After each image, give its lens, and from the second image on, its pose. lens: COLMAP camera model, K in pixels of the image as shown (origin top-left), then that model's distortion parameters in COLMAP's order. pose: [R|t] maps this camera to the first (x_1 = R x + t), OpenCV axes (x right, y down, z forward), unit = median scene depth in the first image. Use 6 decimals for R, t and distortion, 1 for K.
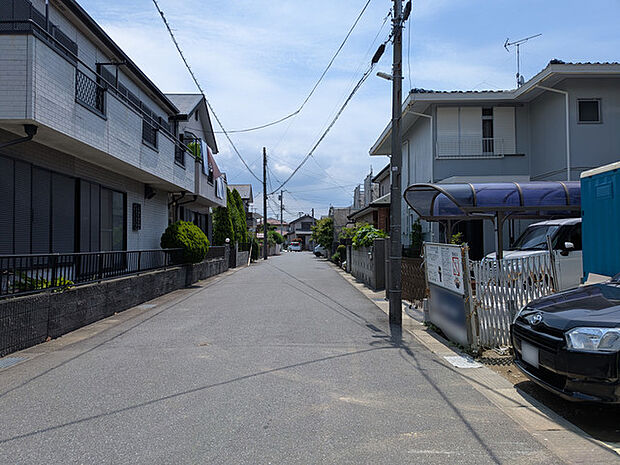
lens RADIAL K [[441.9, 0, 300.2], [0, 441.9, 236.1], [0, 0, 1]] dist [0.015774, -0.045786]
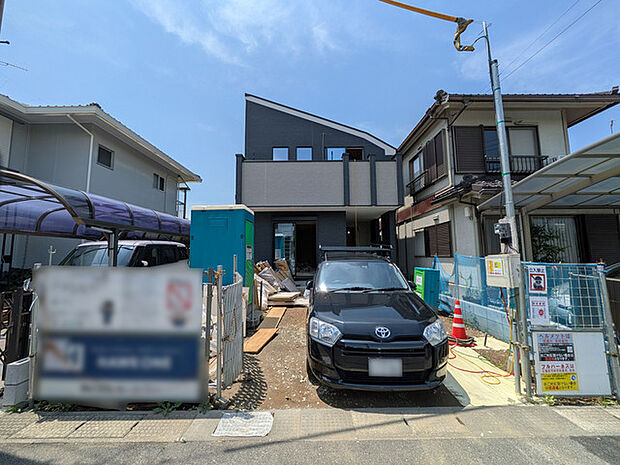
lens RADIAL K [[245.7, 0, 310.8], [0, 245.7, 230.3], [0, 0, 1]] dist [-0.002410, 0.000323]
pose [[-0.011214, 0.106588, 0.994240, -0.070958], [-0.009569, 0.994246, -0.106696, -0.001779], [-0.999891, -0.010710, -0.010129, 0.706190]]
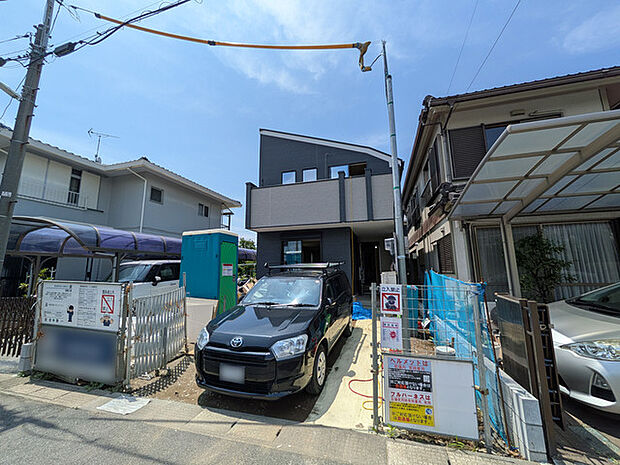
lens RADIAL K [[245.7, 0, 310.2], [0, 245.7, 230.5], [0, 0, 1]] dist [-0.002410, 0.000323]
pose [[0.269664, 0.160134, 0.949547, -0.082438], [-0.008096, 0.986418, -0.164052, -0.010017], [-0.962920, 0.036551, 0.267298, 0.348427]]
